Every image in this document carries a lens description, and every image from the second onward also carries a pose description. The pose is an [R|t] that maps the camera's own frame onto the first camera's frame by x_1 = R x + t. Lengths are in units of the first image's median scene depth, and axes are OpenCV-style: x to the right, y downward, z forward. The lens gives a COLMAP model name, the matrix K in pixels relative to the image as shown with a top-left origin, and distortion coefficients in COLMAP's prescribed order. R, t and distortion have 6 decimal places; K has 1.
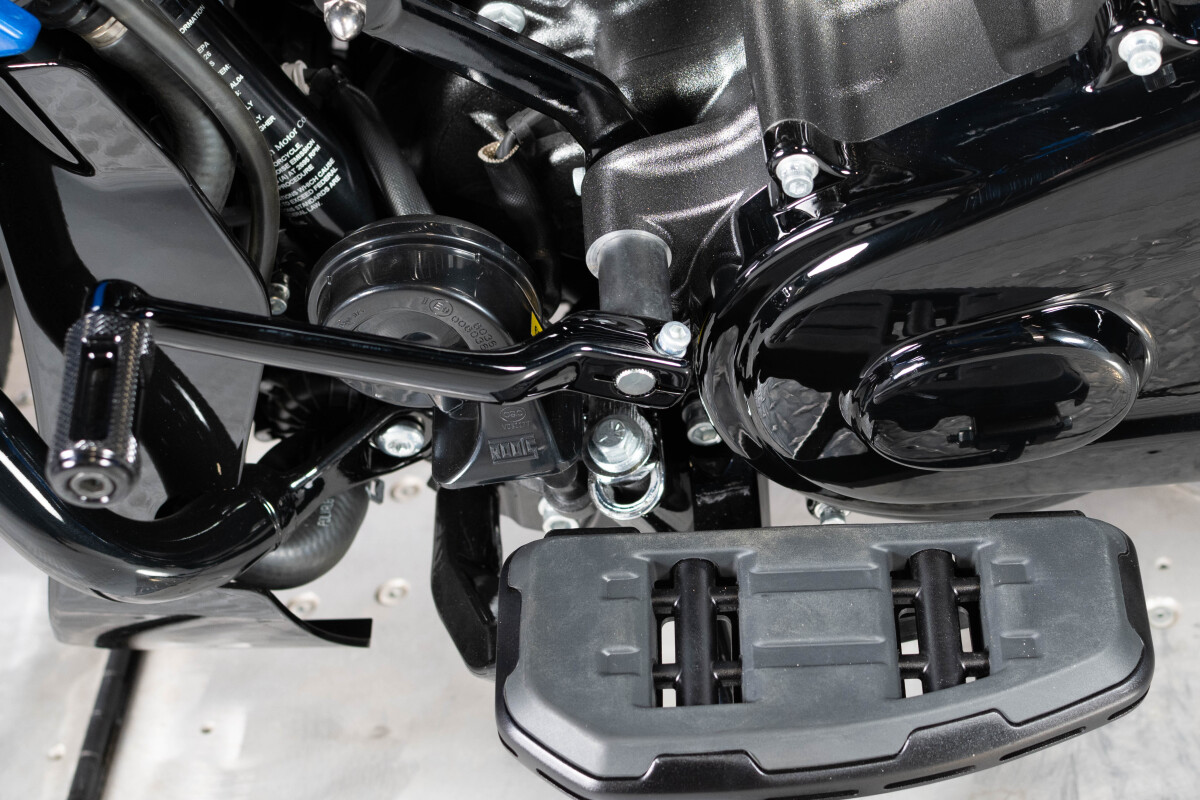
lens RADIAL K [[2309.3, 0, 673.0], [0, 2309.3, 397.4], [0, 0, 1]] dist [-0.016594, 0.142748]
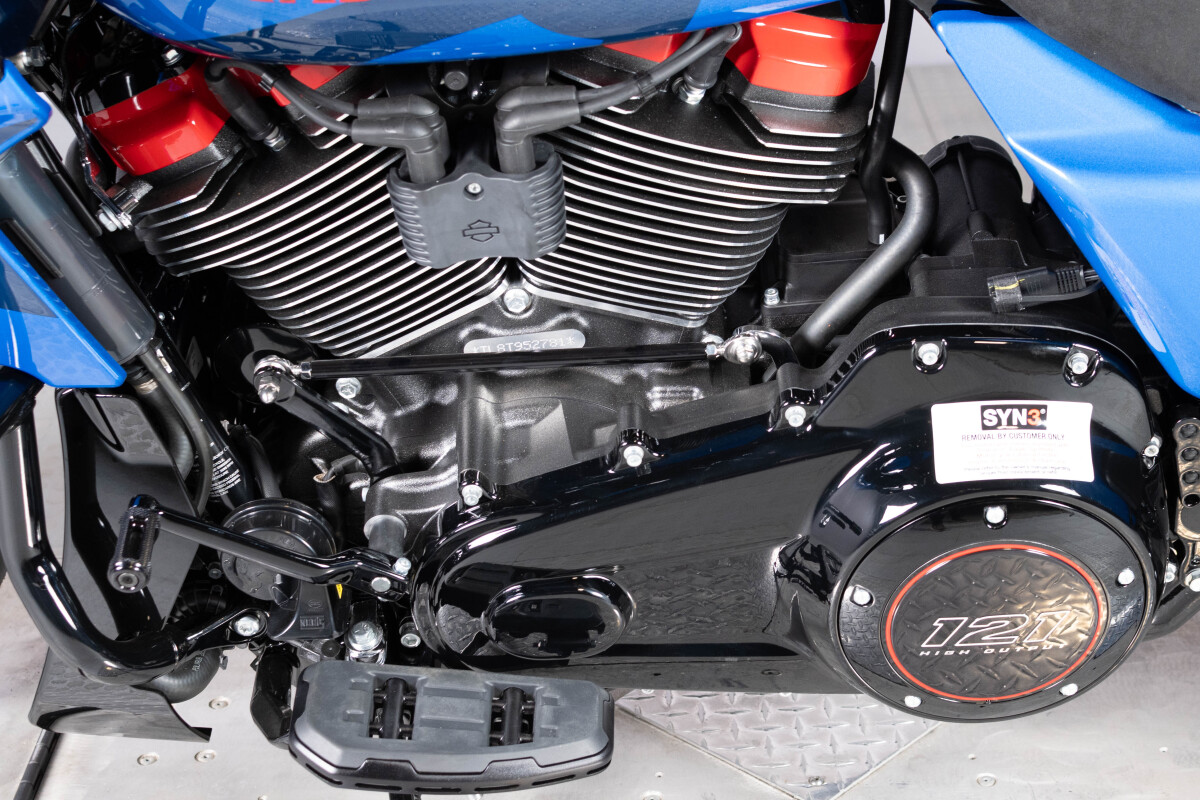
lens RADIAL K [[2309.3, 0, 673.0], [0, 2309.3, 397.4], [0, 0, 1]] dist [-0.016594, 0.142748]
pose [[0.985453, 0.138183, 0.098932, 0.013457], [-0.111981, 0.965859, -0.233618, 0.279003], [-0.127837, 0.219141, 0.967282, -1.043538]]
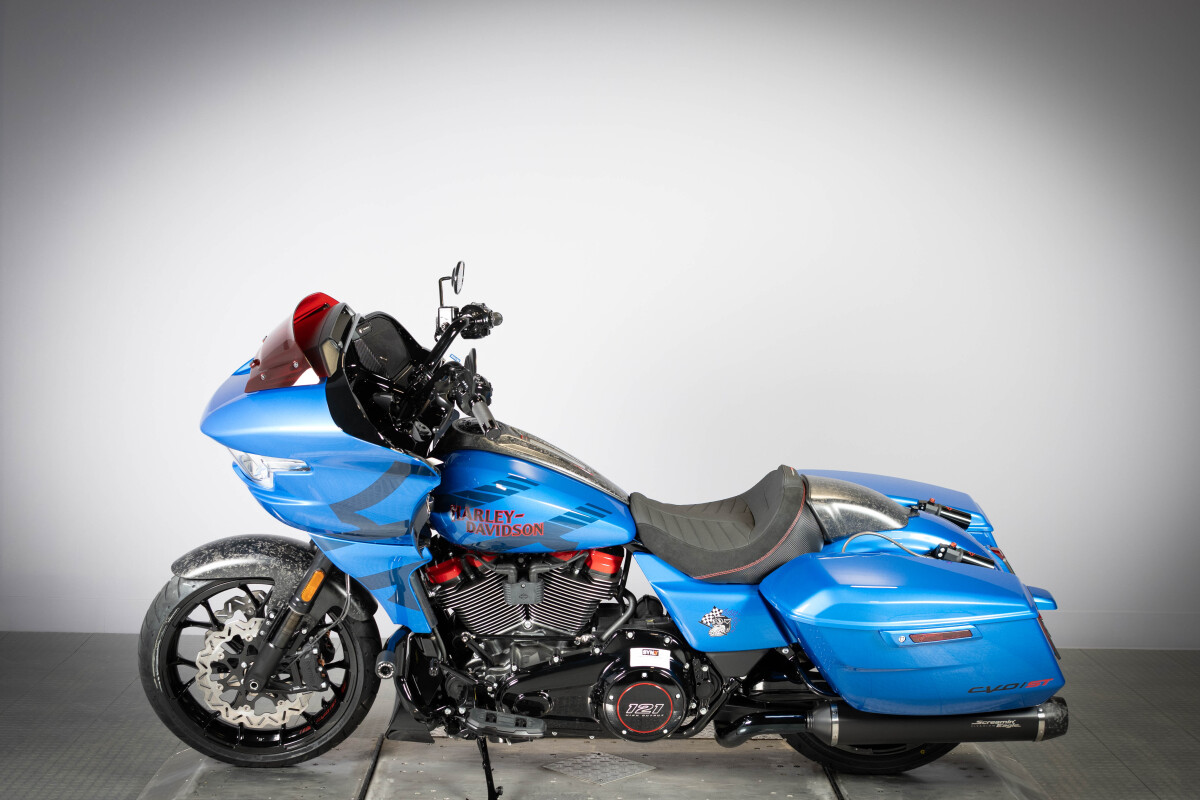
lens RADIAL K [[1829.6, 0, 600.0], [0, 1829.6, 400.0], [0, 0, 1]] dist [0.006119, 0.033702]
pose [[0.973881, 0.222232, 0.046566, -0.160722], [-0.159975, 0.817104, -0.553849, 2.610902], [-0.161132, 0.531934, 0.831314, -4.850675]]
